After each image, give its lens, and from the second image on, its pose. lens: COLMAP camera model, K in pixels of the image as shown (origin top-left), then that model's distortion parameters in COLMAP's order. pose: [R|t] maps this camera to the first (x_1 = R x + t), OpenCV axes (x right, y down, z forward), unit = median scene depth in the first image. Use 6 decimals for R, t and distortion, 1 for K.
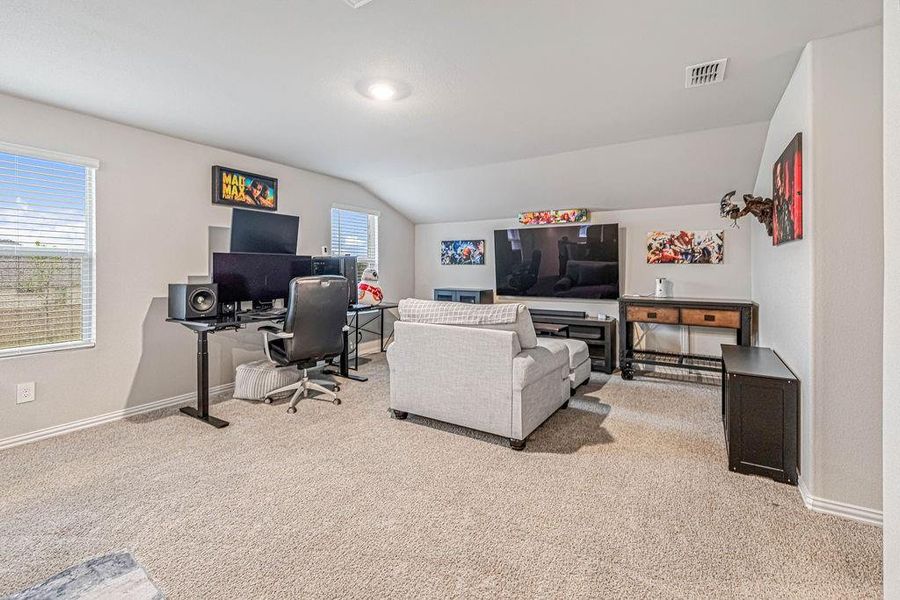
lens RADIAL K [[406.1, 0, 452.3], [0, 406.1, 271.9], [0, 0, 1]] dist [0.001691, -0.000050]
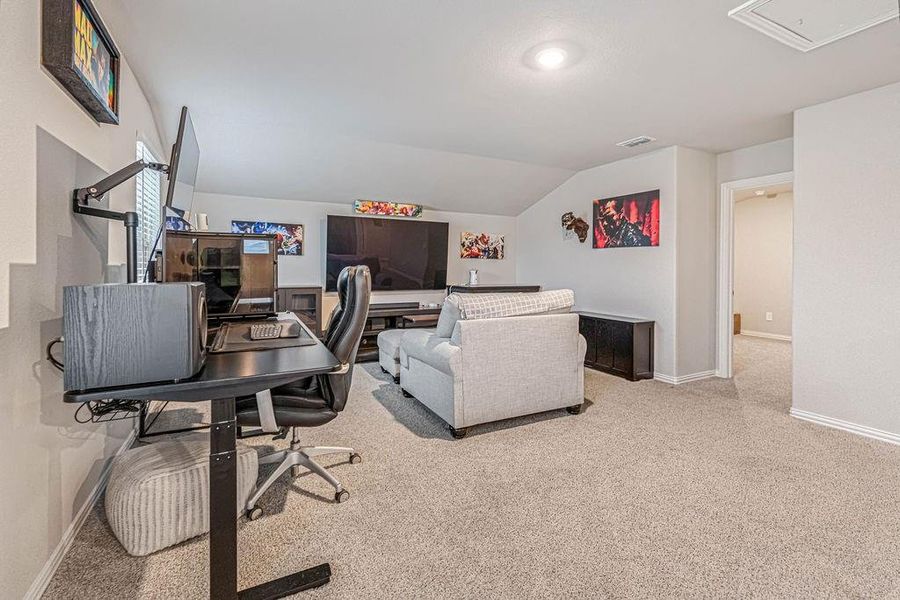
lens RADIAL K [[406.1, 0, 450.9], [0, 406.1, 269.9], [0, 0, 1]] dist [0.001691, -0.000050]
pose [[0.508493, -0.003024, 0.861061, -0.591768], [0.000624, 0.999995, 0.003144, 0.011398], [-0.861066, -0.001061, 0.508492, 0.414216]]
